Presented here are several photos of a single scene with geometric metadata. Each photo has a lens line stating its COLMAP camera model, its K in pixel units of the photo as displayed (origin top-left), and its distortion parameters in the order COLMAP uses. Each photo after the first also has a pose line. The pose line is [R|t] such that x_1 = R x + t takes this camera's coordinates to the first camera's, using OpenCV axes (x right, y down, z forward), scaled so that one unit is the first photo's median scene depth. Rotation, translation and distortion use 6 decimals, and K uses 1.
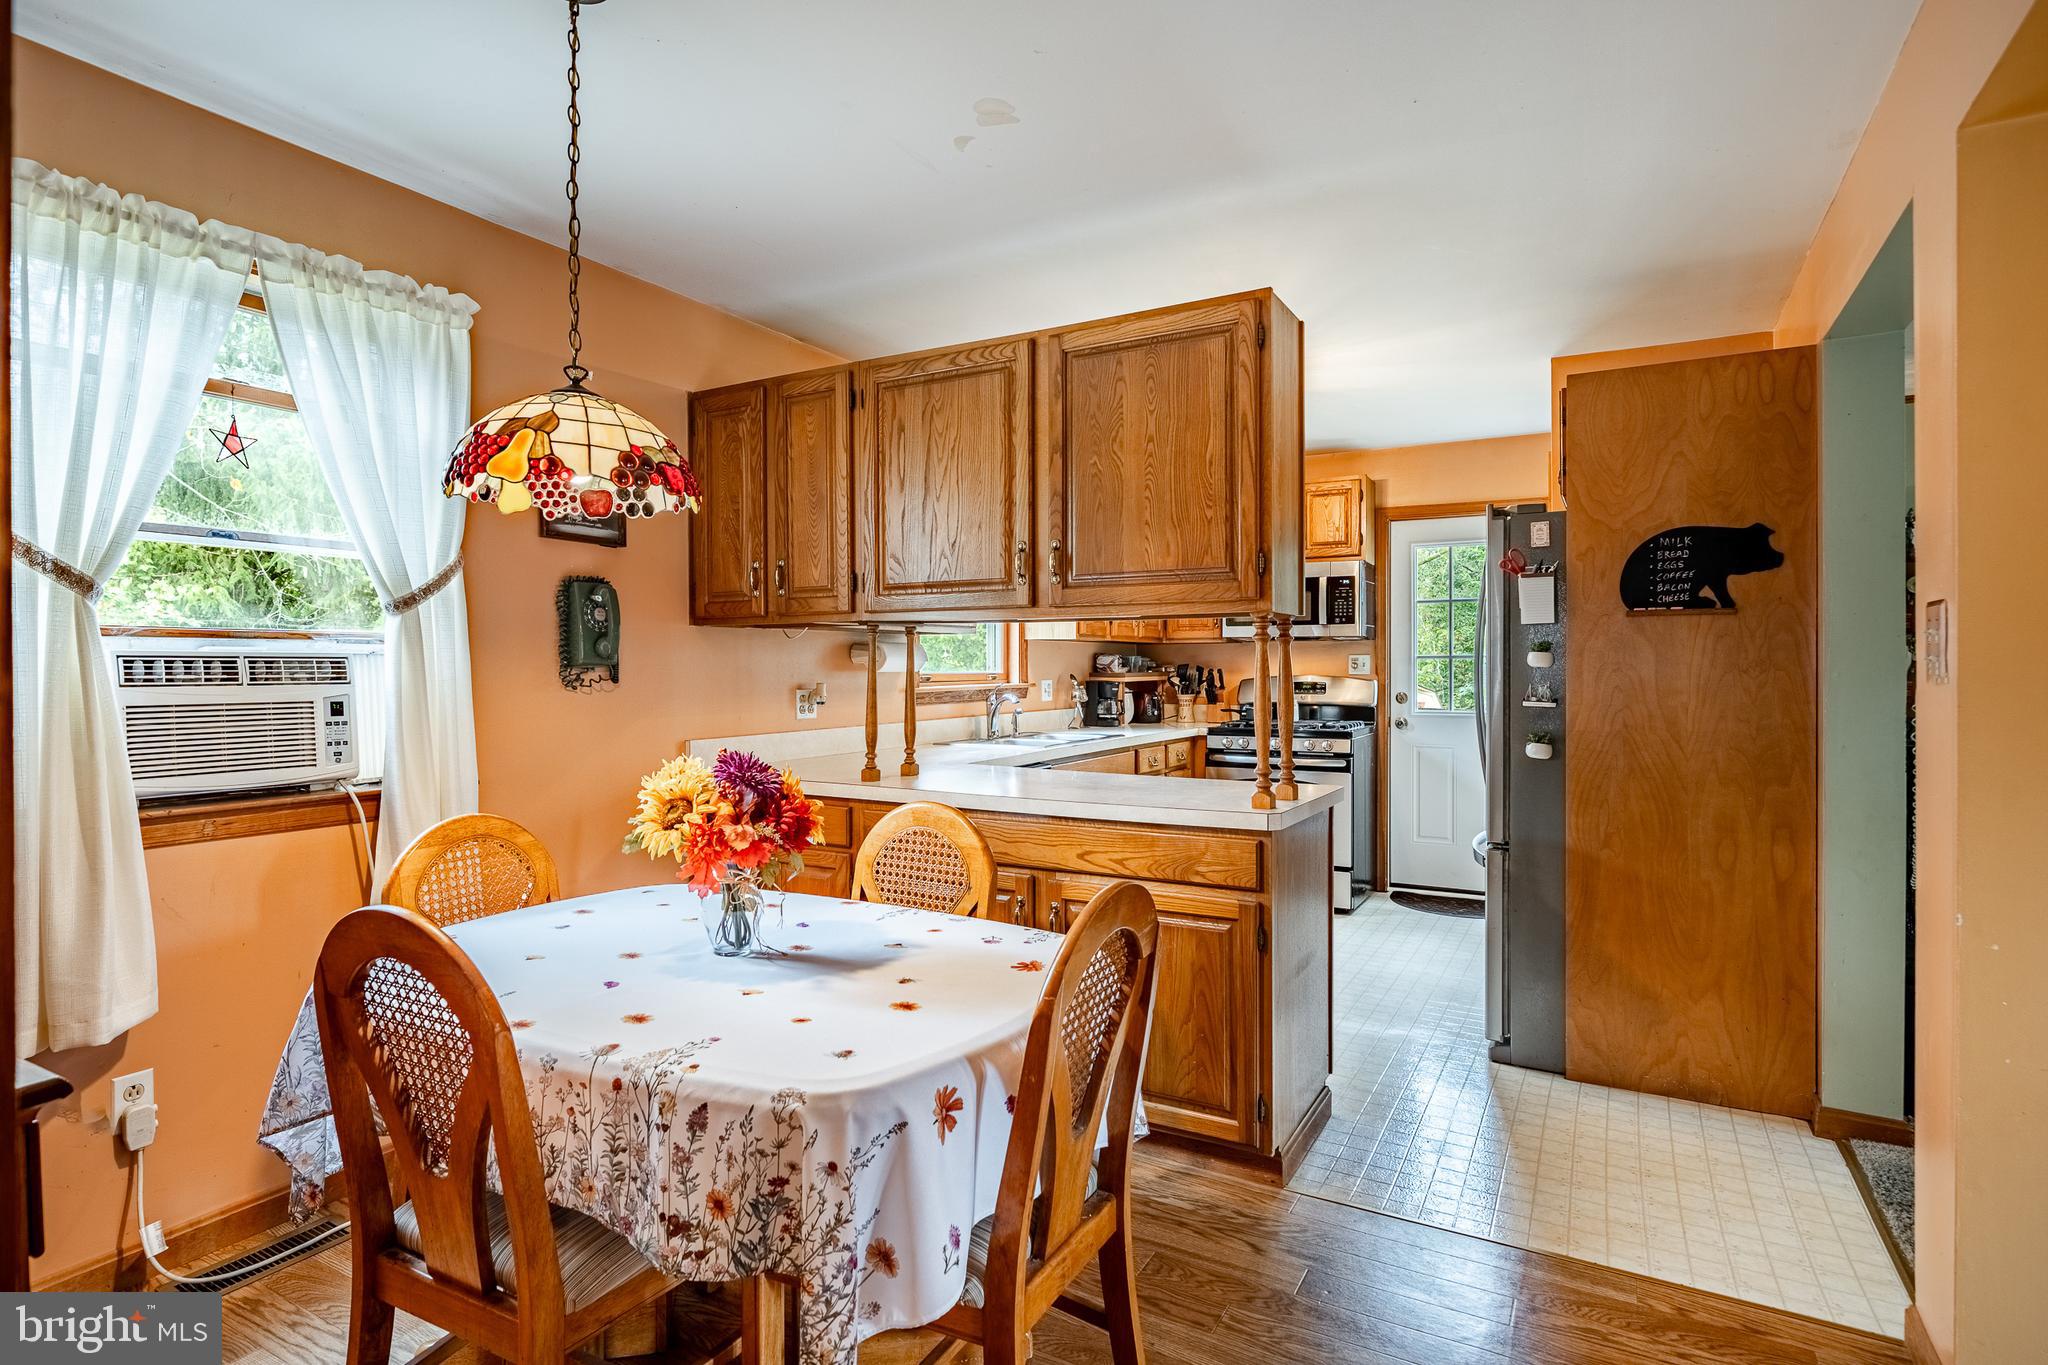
lens RADIAL K [[1048.3, 0, 988.2], [0, 1048.3, 683.2], [0, 0, 1]] dist [-0.002219, 0.000161]
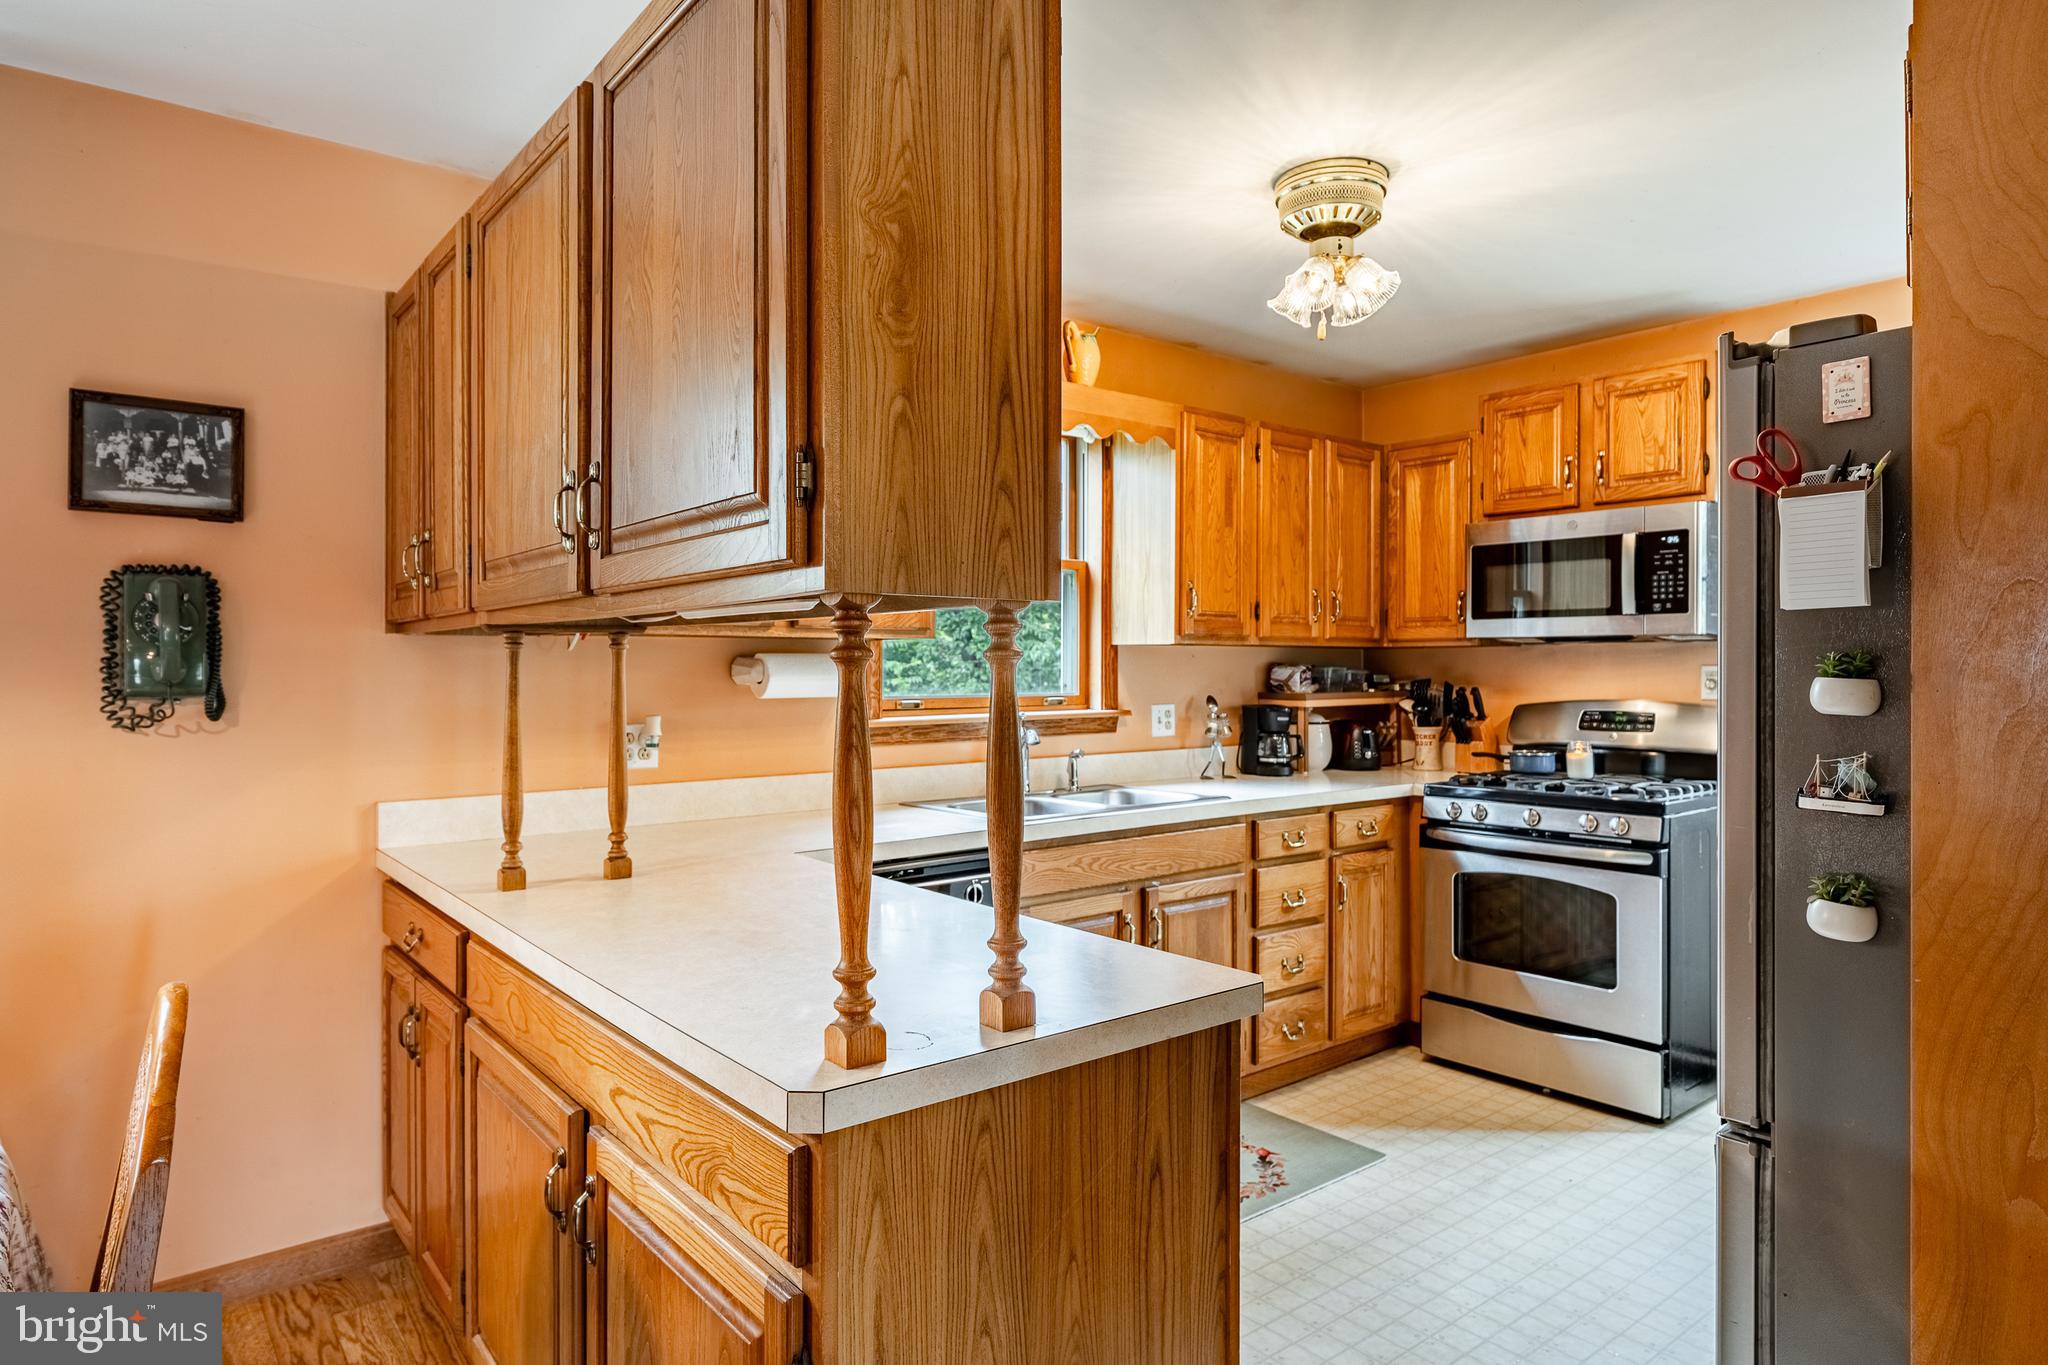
lens RADIAL K [[1172.4, 0, 990.2], [0, 1172.4, 682.6], [0, 0, 1]] dist [-0.003991, 0.000795]
pose [[0.933859, 0.004416, -0.357615, 0.223030], [-0.005755, 0.999980, -0.002681, -0.014730], [0.357596, 0.004562, 0.933865, 0.267991]]
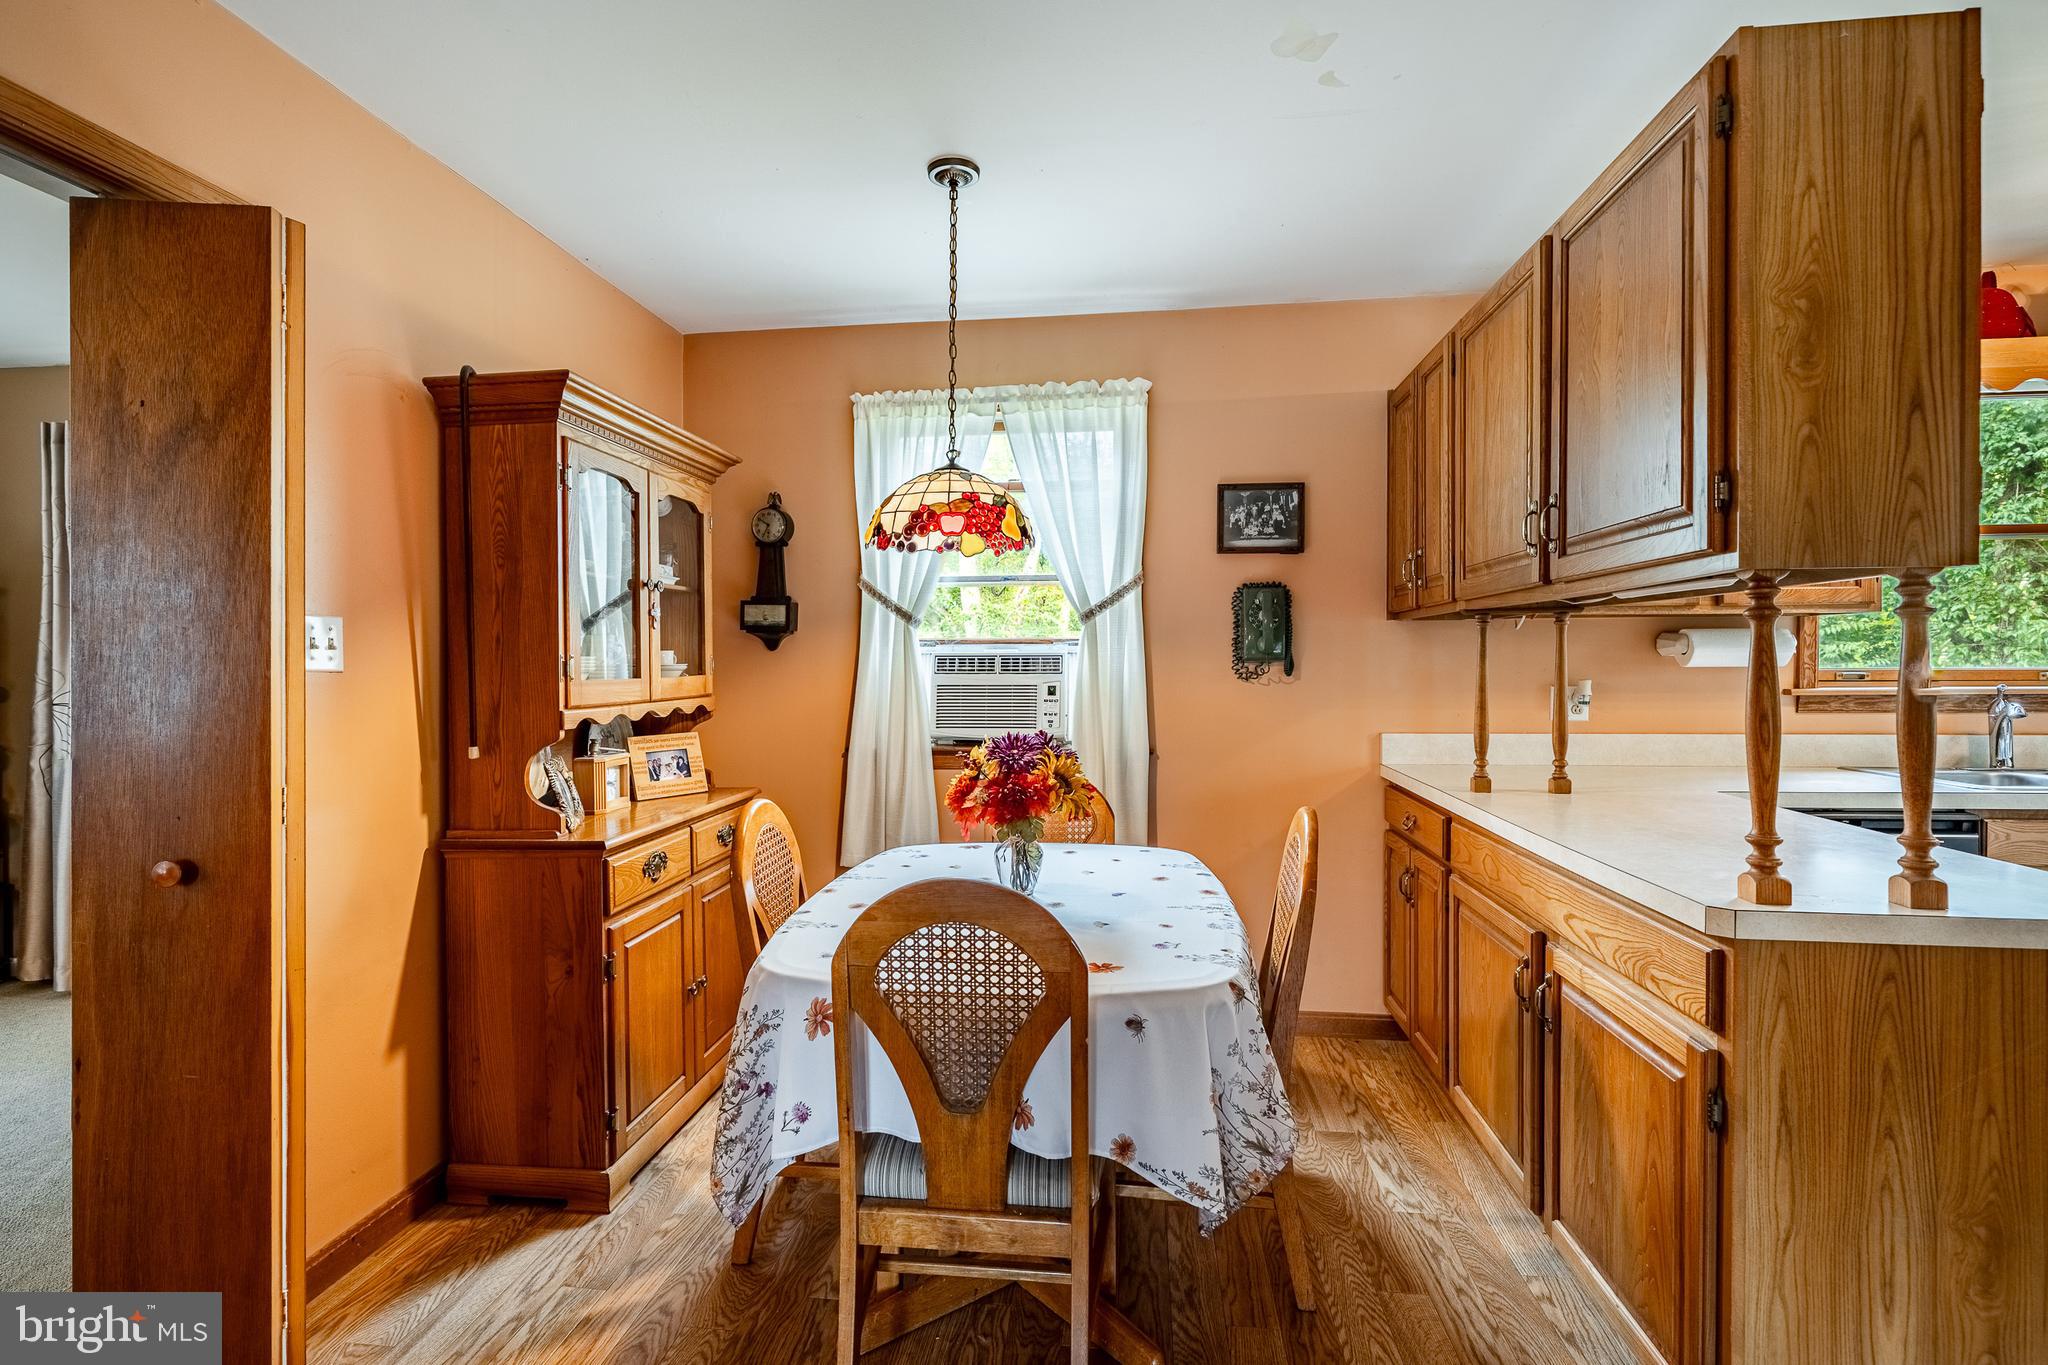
lens RADIAL K [[984.3, 0, 1015.6], [0, 984.3, 668.5], [0, 0, 1]] dist [-0.004910, 0.001467]
pose [[0.402052, 0.006731, -0.915592, 0.278023], [-0.010667, 0.999940, 0.002667, -0.004431], [0.915555, 0.008695, 0.402099, 0.179736]]
